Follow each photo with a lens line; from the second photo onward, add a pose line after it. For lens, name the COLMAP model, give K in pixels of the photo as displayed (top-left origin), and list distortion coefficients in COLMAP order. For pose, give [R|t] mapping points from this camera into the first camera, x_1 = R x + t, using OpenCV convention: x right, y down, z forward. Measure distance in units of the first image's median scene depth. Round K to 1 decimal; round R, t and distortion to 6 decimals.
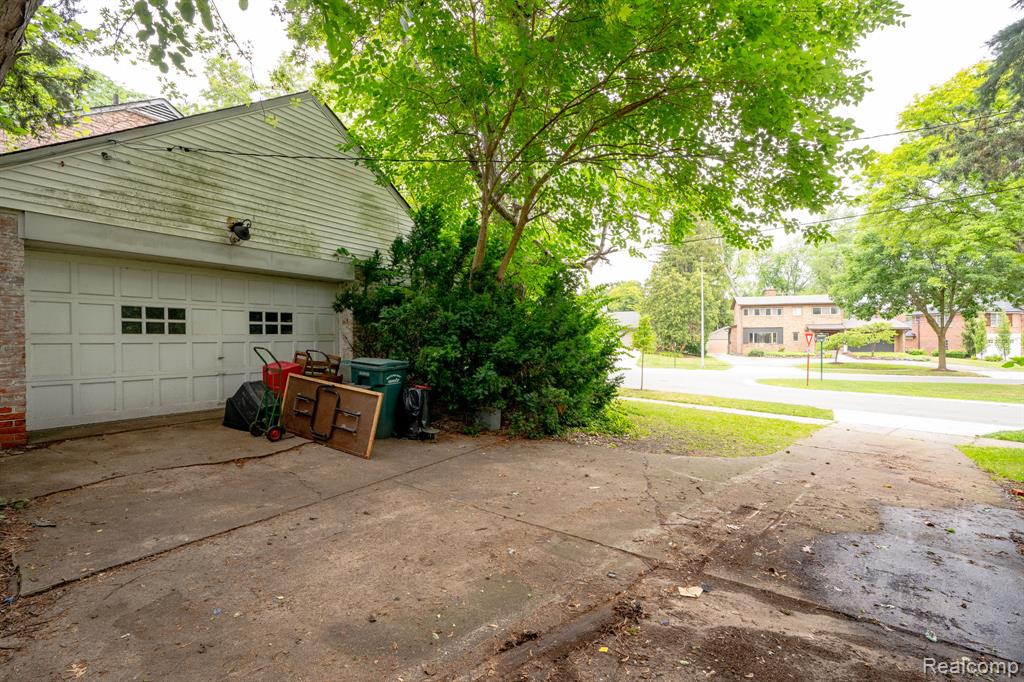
lens RADIAL K [[470.4, 0, 510.7], [0, 470.4, 336.7], [0, 0, 1]] dist [-0.050060, 0.001084]
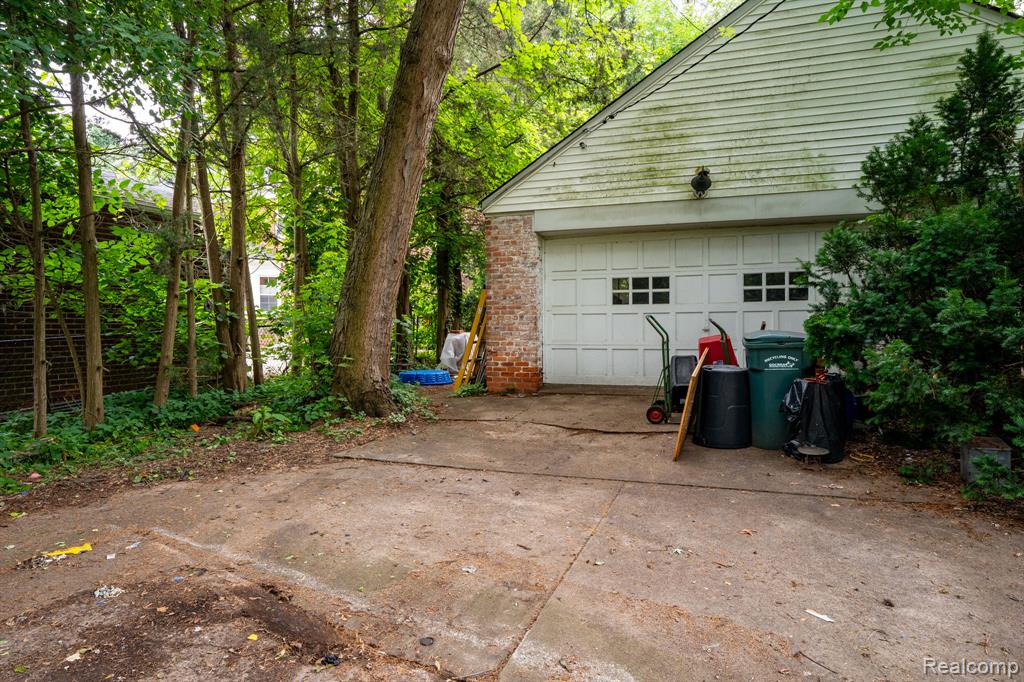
lens RADIAL K [[618.8, 0, 512.9], [0, 618.8, 349.0], [0, 0, 1]] dist [-0.015260, -0.000628]
pose [[0.214427, 0.047028, -0.975607, 0.613084], [0.020226, 0.998412, 0.052573, 0.019476], [0.976531, -0.031006, 0.213135, 0.515740]]
